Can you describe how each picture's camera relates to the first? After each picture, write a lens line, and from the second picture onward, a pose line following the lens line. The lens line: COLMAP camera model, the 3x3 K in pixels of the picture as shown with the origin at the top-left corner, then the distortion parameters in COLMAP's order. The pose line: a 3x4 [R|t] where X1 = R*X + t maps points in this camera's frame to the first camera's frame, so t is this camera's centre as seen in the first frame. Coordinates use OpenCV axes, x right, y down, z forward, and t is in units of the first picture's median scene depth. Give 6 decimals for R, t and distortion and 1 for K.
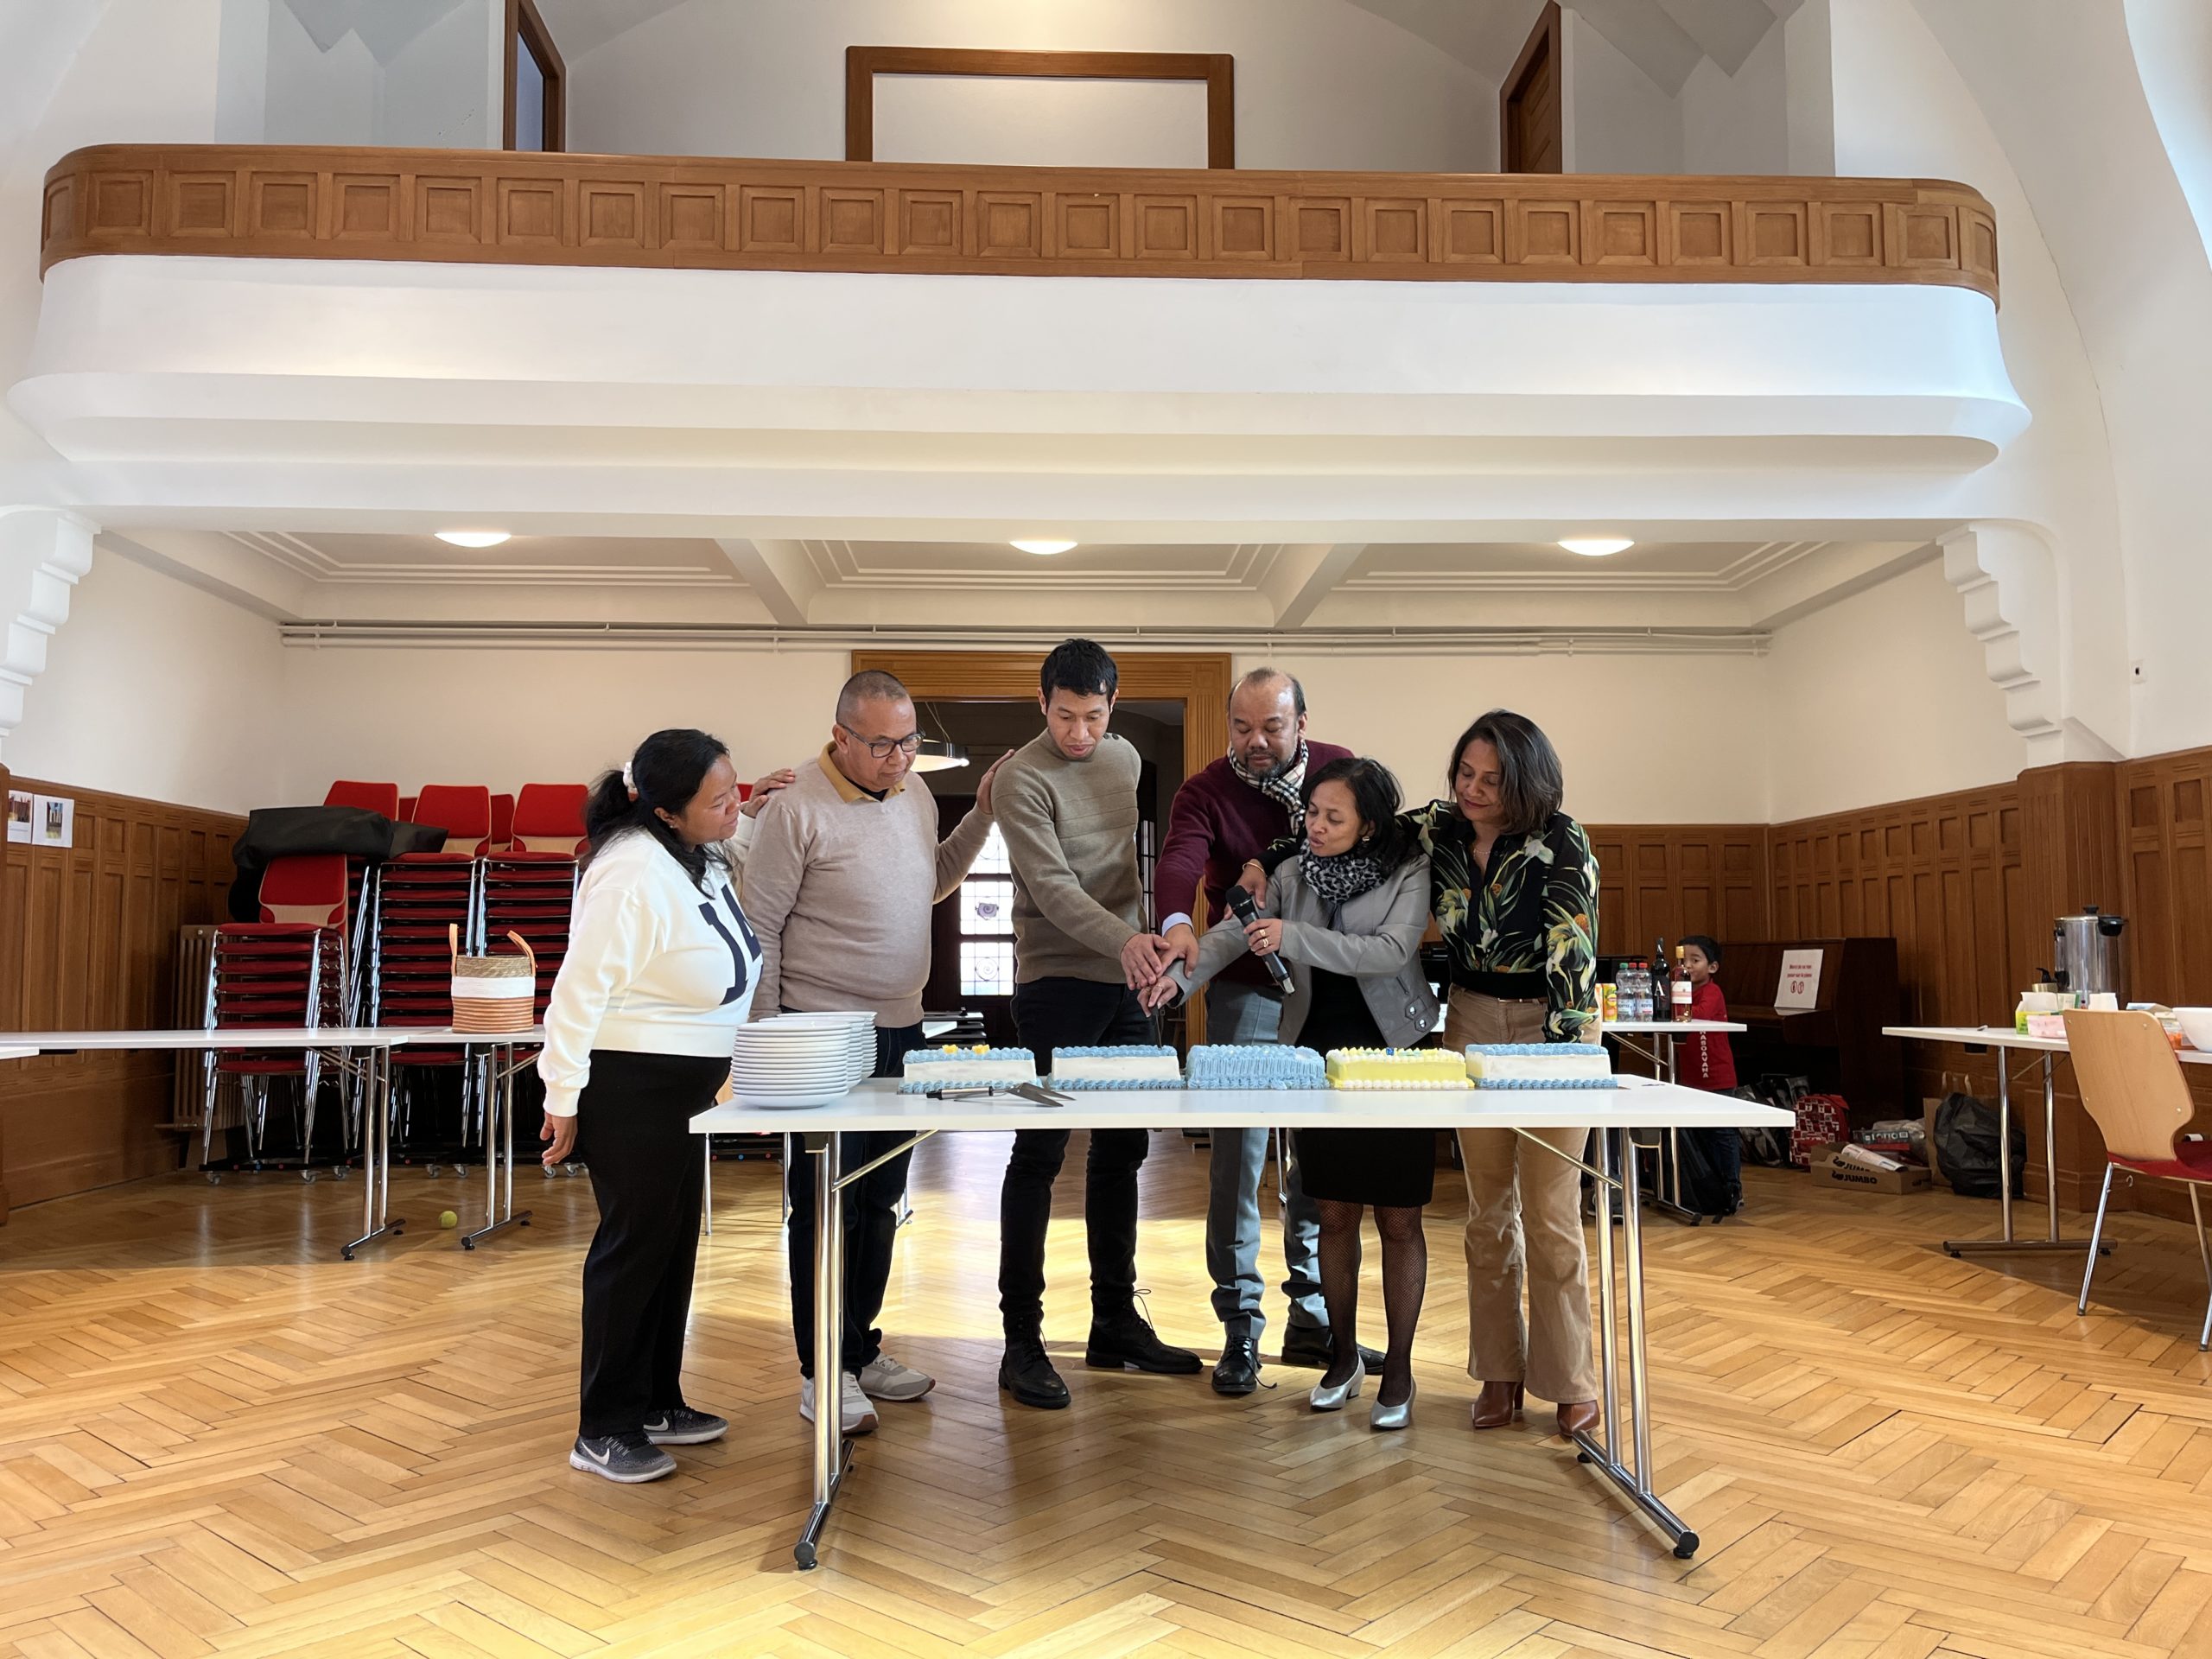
lens RADIAL K [[1673.4, 0, 1123.2], [0, 1673.4, 831.2], [0, 0, 1]] dist [0.097989, -0.128384]
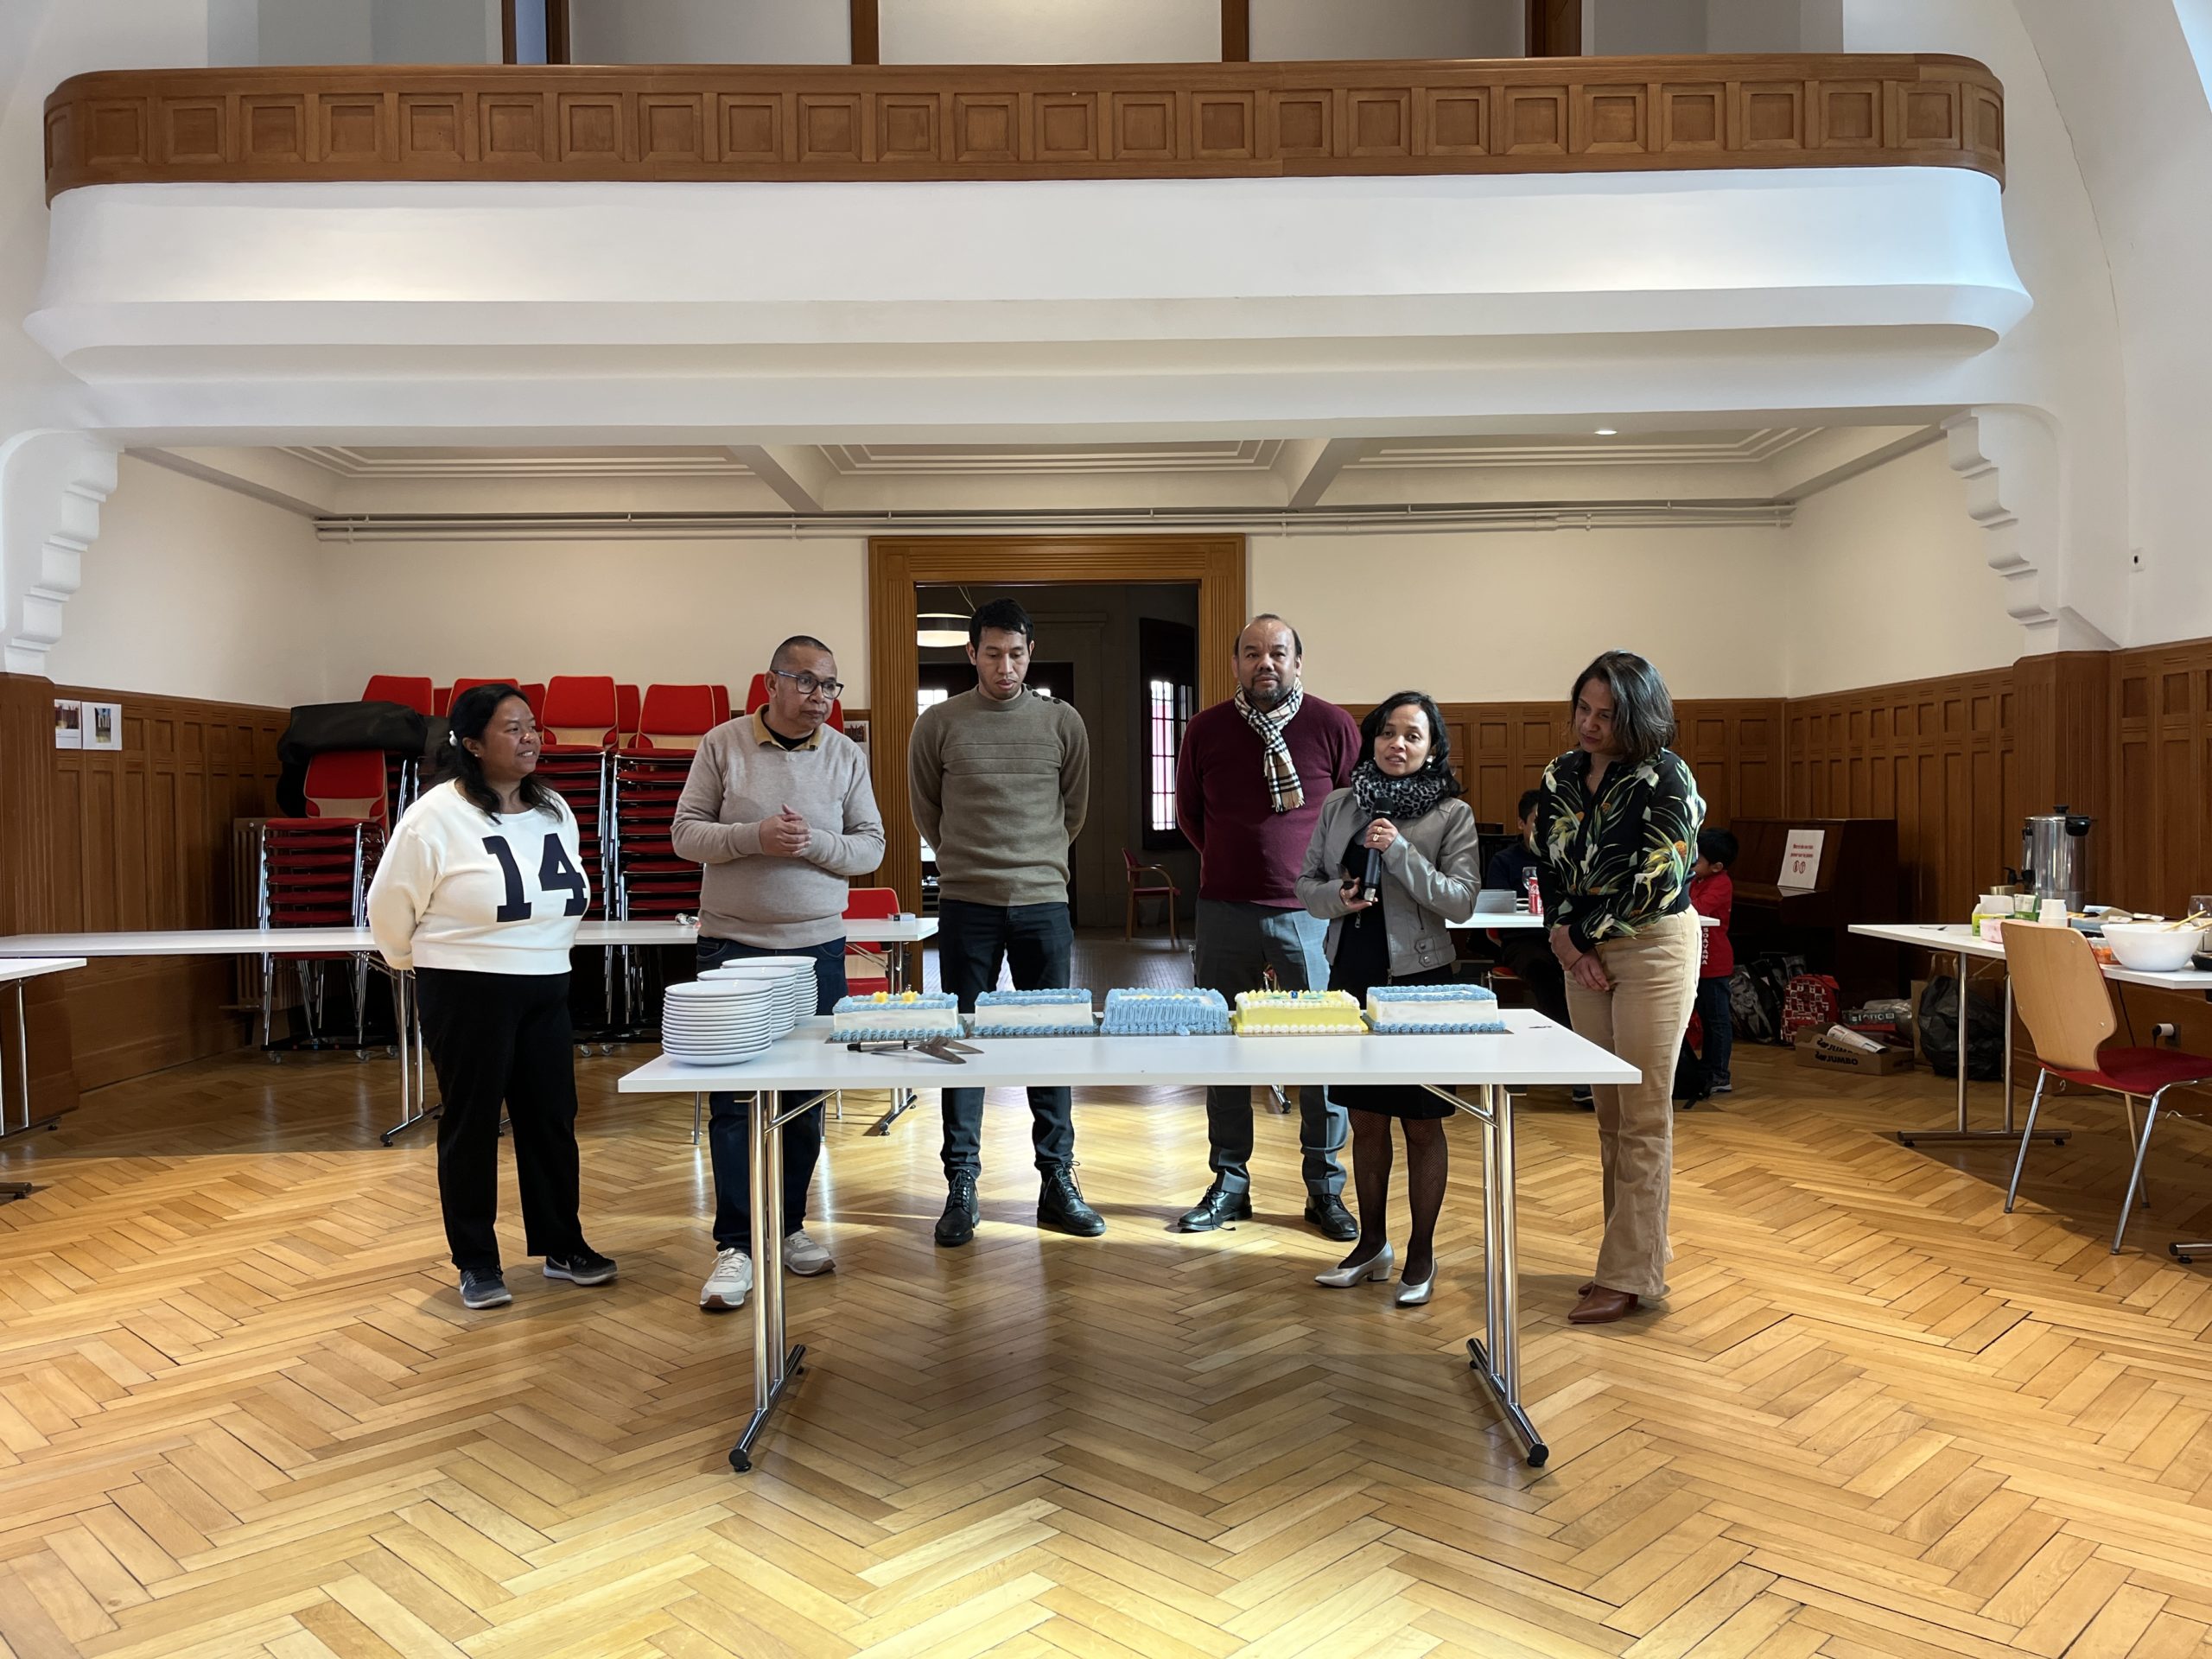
lens RADIAL K [[1673.4, 0, 1123.2], [0, 1673.4, 831.2], [0, 0, 1]] dist [0.097989, -0.128384]
pose [[0.999052, -0.006605, -0.043025, 0.052959], [0.010674, 0.995415, 0.095055, -0.040520], [0.042199, -0.095424, 0.994542, -0.027430]]
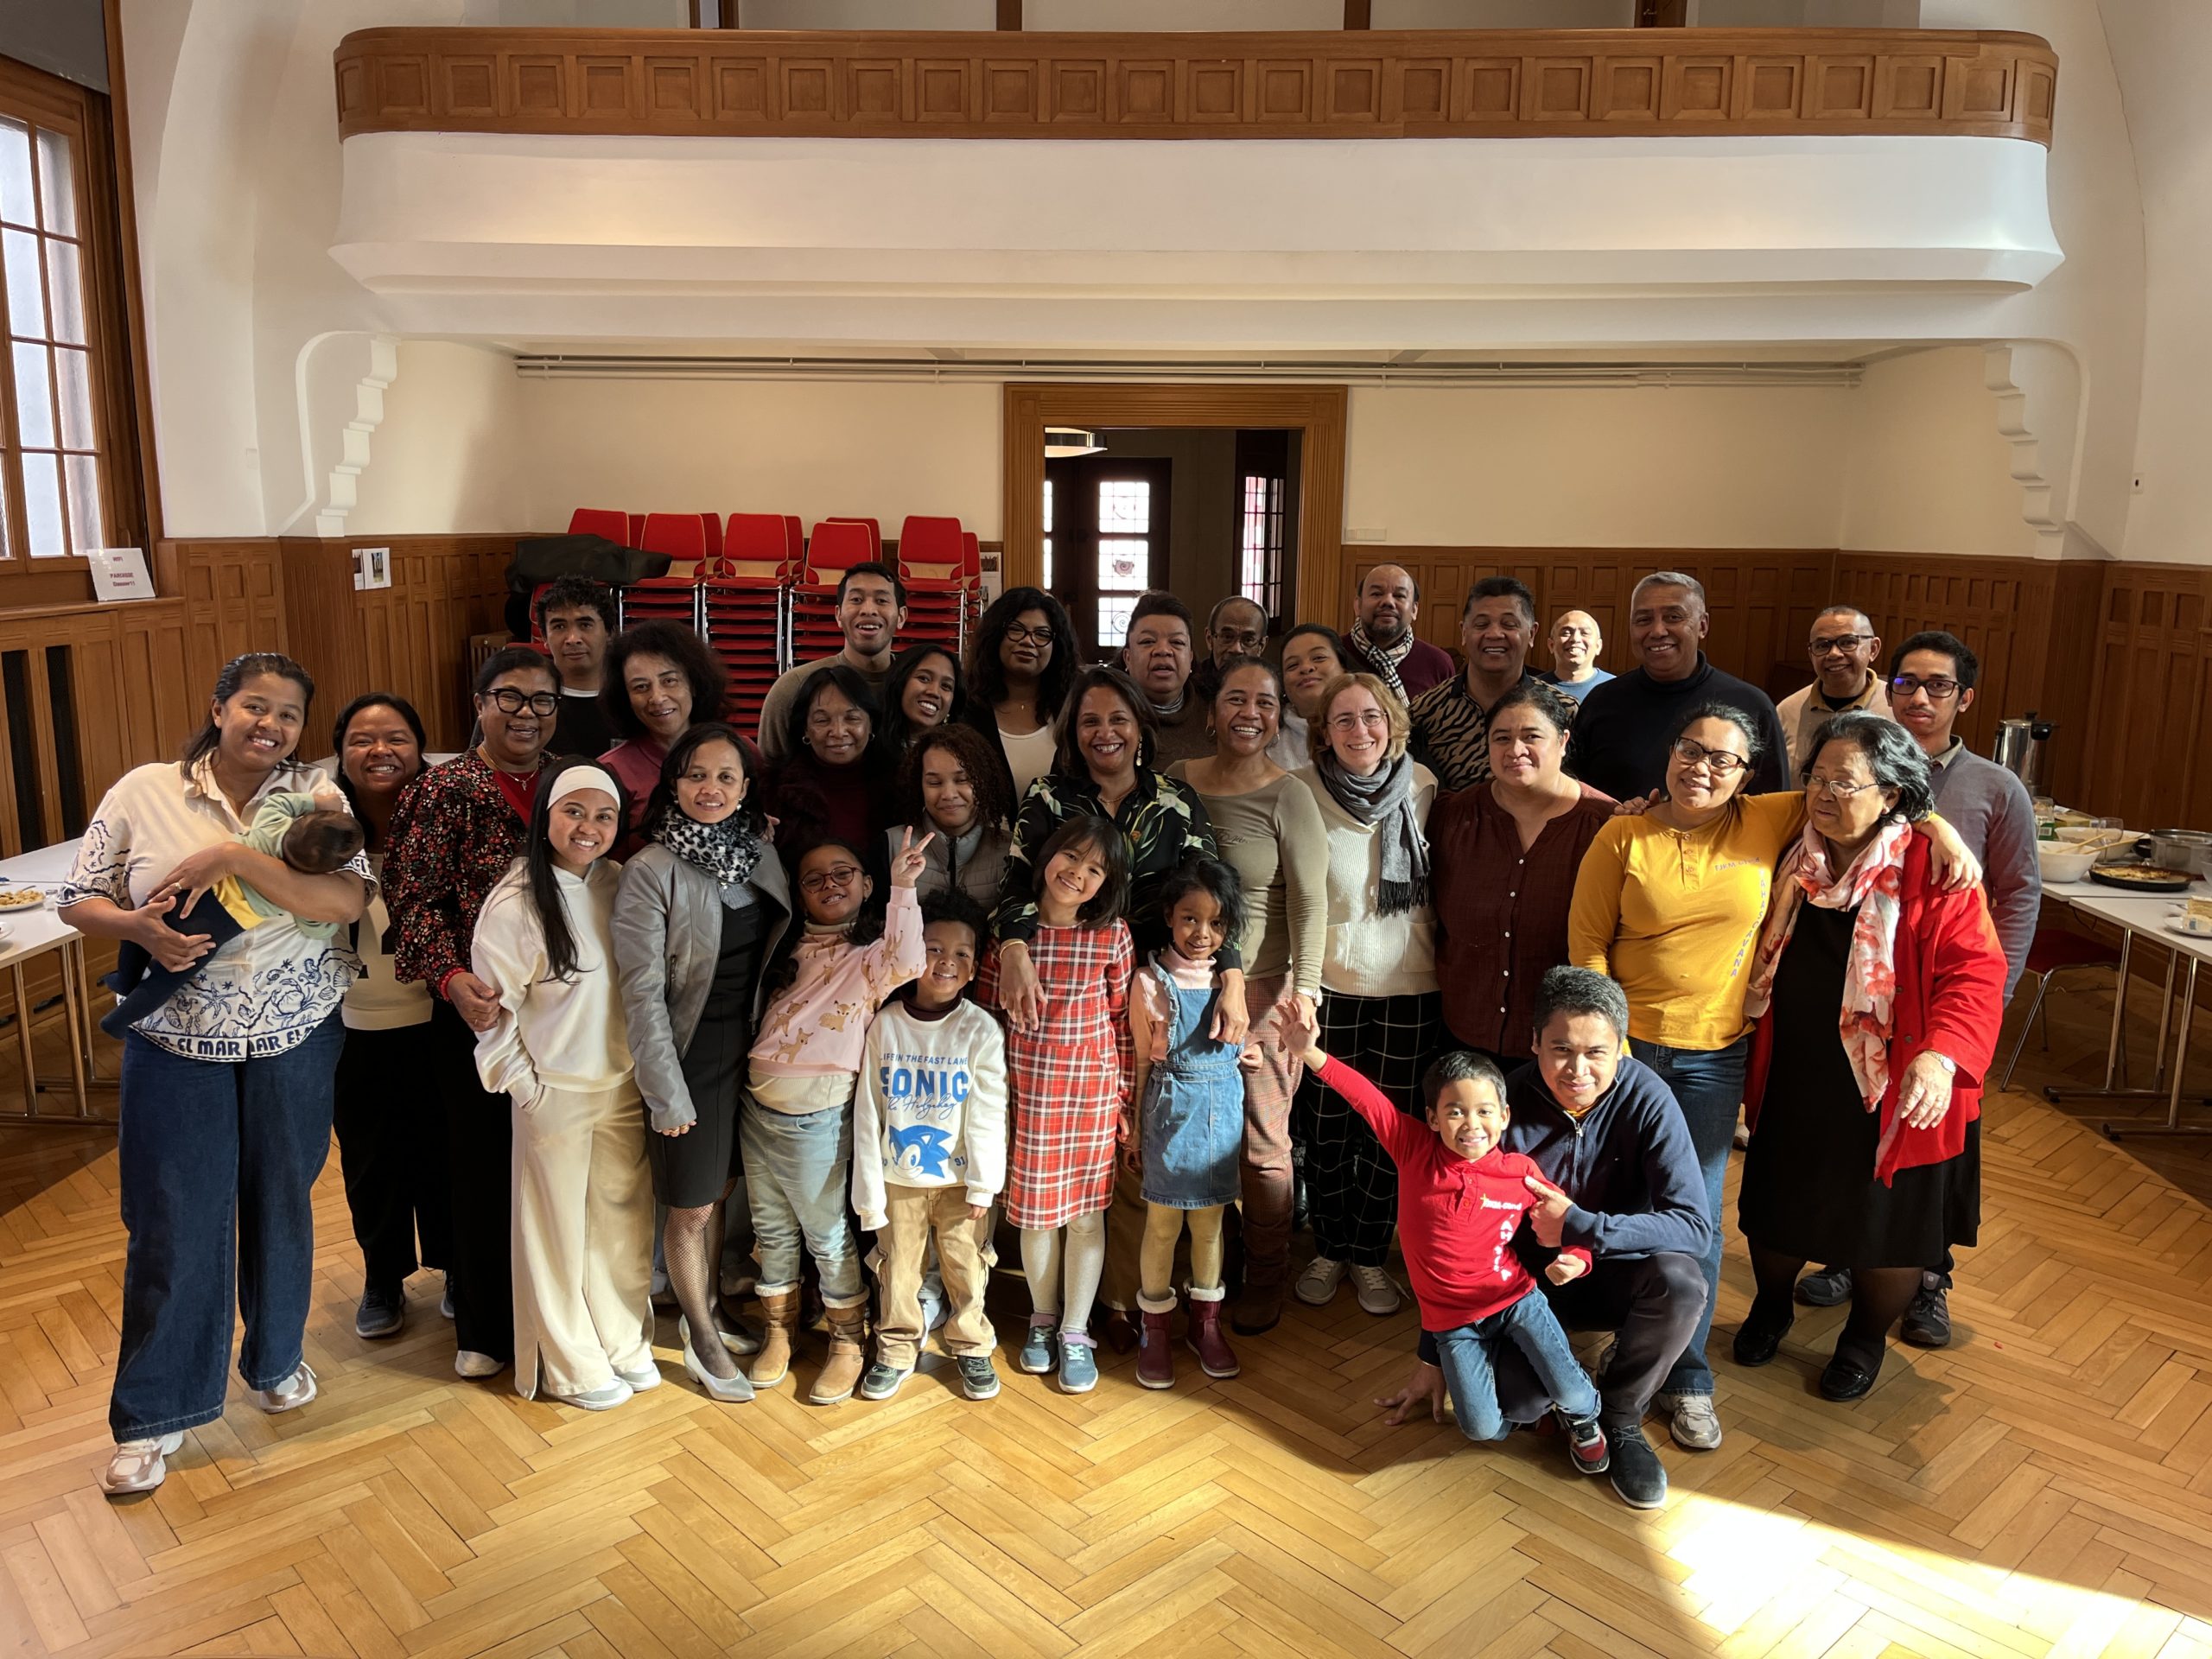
lens RADIAL K [[1691.7, 0, 1106.0], [0, 1691.7, 829.5], [0, 0, 1]] dist [0.093352, -0.125720]
pose [[0.995561, 0.032604, -0.088285, 0.024014], [-0.009000, 0.966756, 0.255543, -0.171740], [0.093682, -0.253614, 0.962758, -0.242788]]
